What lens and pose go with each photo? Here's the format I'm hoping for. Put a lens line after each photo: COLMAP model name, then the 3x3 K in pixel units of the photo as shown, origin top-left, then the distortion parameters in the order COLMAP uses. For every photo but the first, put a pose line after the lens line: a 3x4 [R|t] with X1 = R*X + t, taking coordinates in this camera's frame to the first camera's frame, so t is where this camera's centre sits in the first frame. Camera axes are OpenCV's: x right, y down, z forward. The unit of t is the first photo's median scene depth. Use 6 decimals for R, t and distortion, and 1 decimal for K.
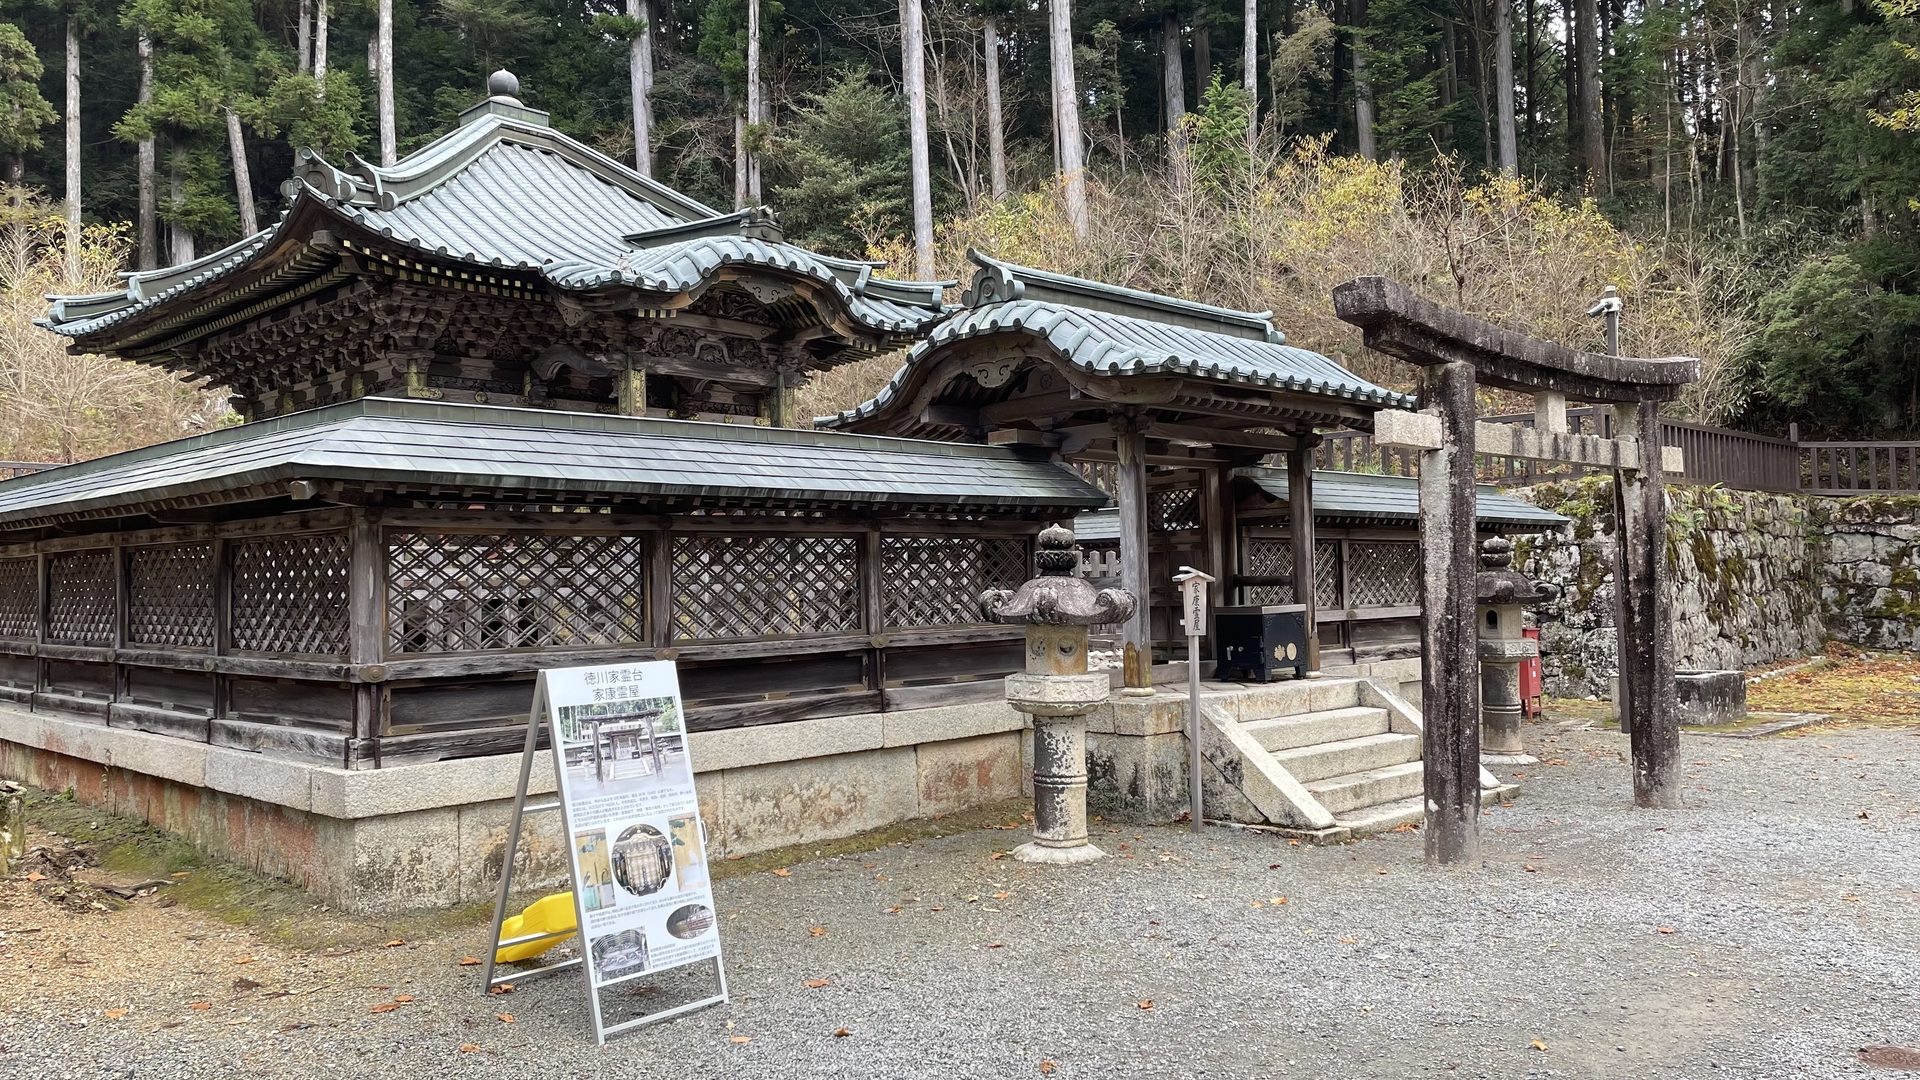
lens RADIAL K [[1445.2, 0, 963.9], [0, 1445.2, 515.8], [0, 0, 1]] dist [0.096001, -0.113087]
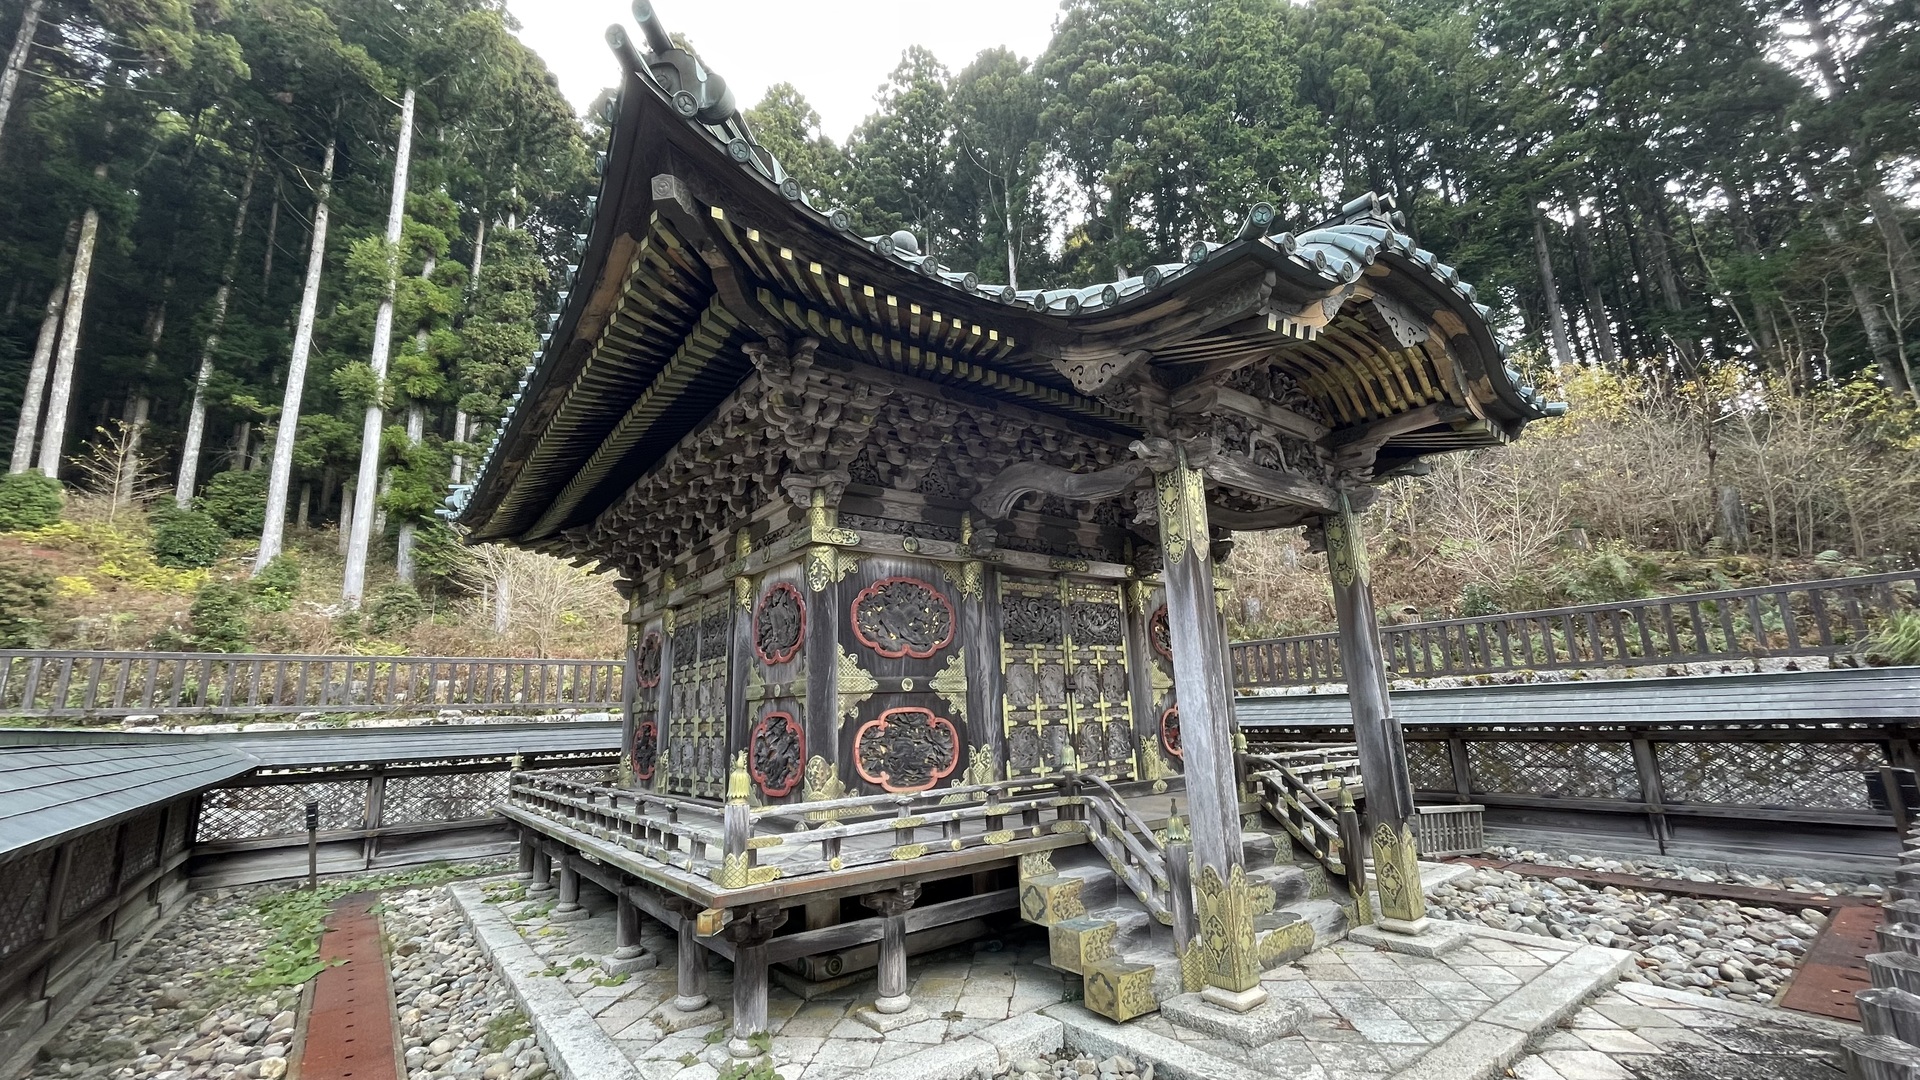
lens RADIAL K [[774.3, 0, 960.0], [0, 774.3, 540.0], [0, 0, 1]] dist [0.003444, 0.000221]
pose [[0.989441, -0.049371, -0.136270, -0.258864], [0.025731, 0.985095, -0.170077, -0.021538], [0.142635, 0.164775, 0.975963, 0.650055]]
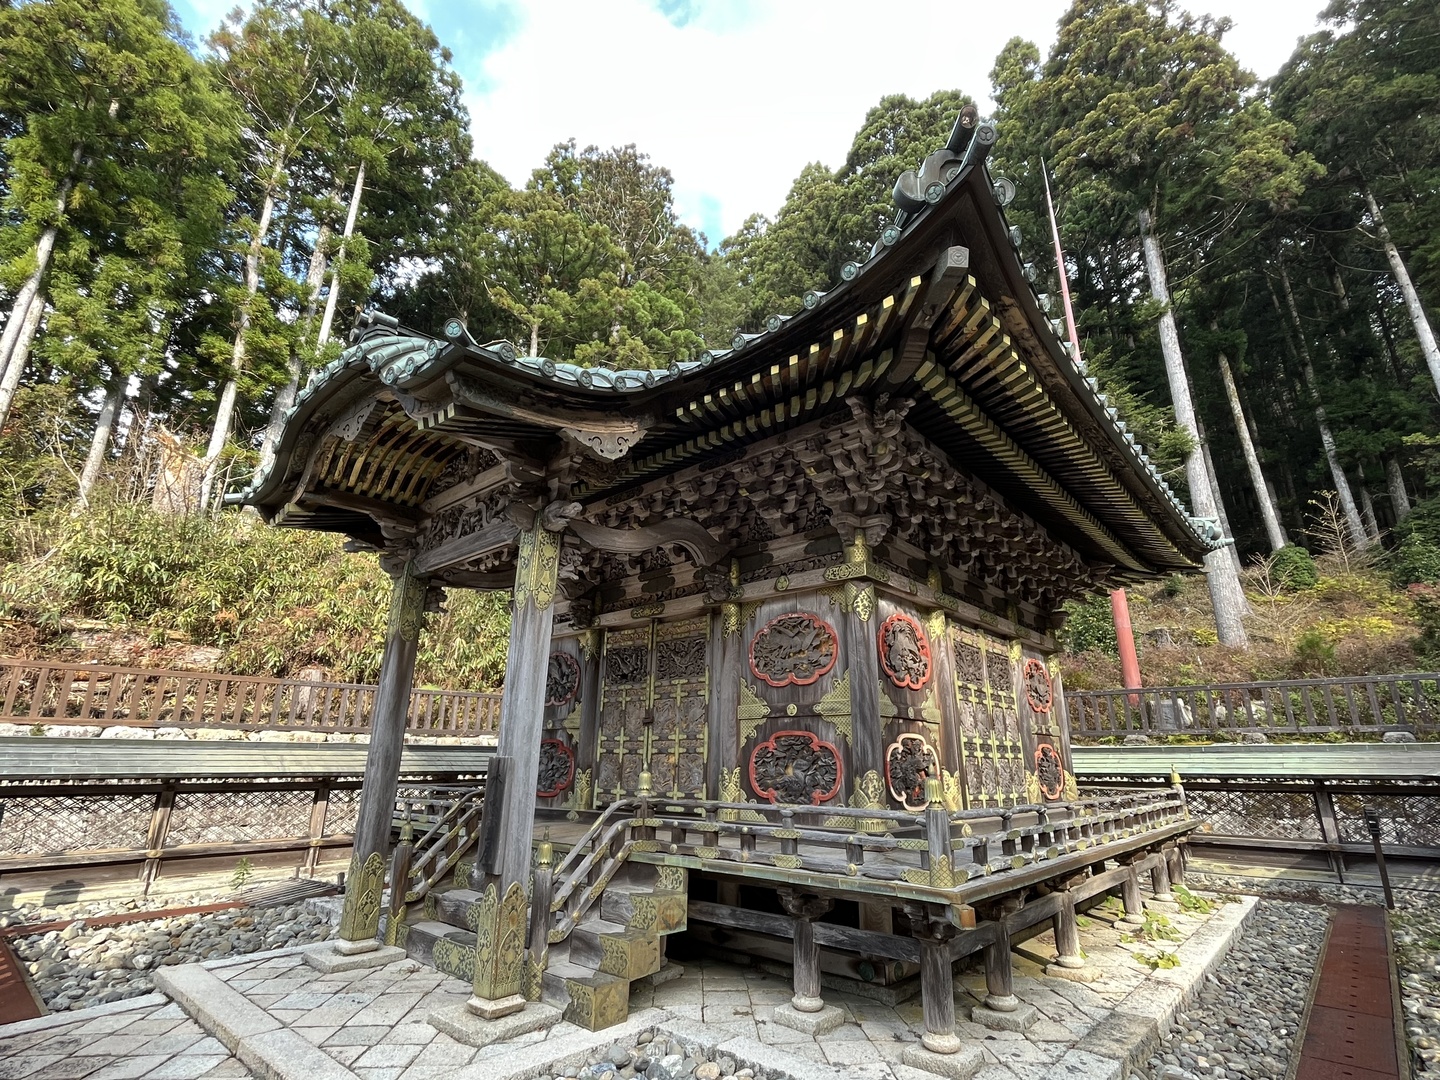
lens RADIAL K [[683.5, 0, 720.0], [0, 683.5, 540.0], [0, 0, 1]] dist [0.002312, 0.000209]
pose [[0.045209, -0.292123, -0.955312, 0.162119], [0.042727, 0.955980, -0.290305, 0.004181], [0.998063, -0.027693, 0.055701, 1.095000]]
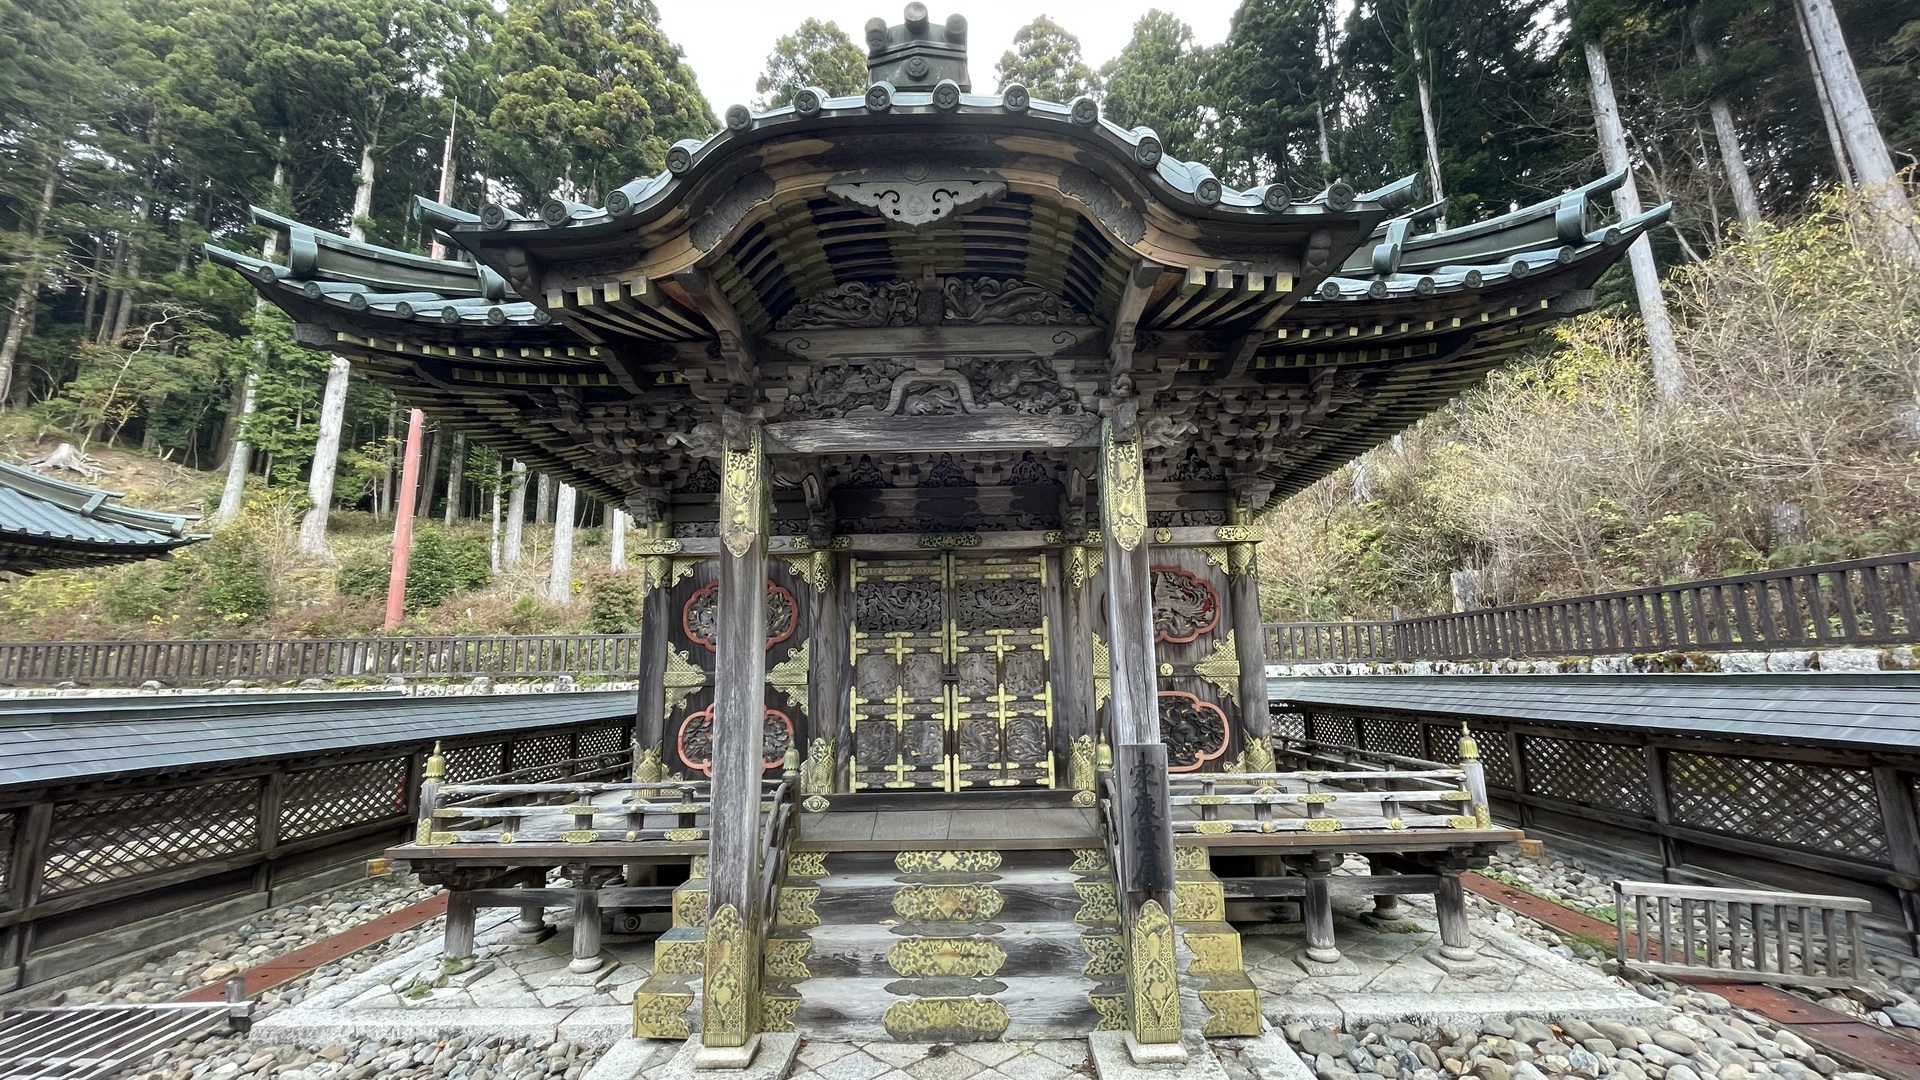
lens RADIAL K [[774.3, 0, 960.0], [0, 774.3, 540.0], [0, 0, 1]] dist [0.003444, 0.000221]
pose [[0.686875, -0.125513, -0.715856, 0.013576], [0.043760, 0.990330, -0.131649, -0.029370], [0.725457, 0.059100, 0.685726, 0.820392]]
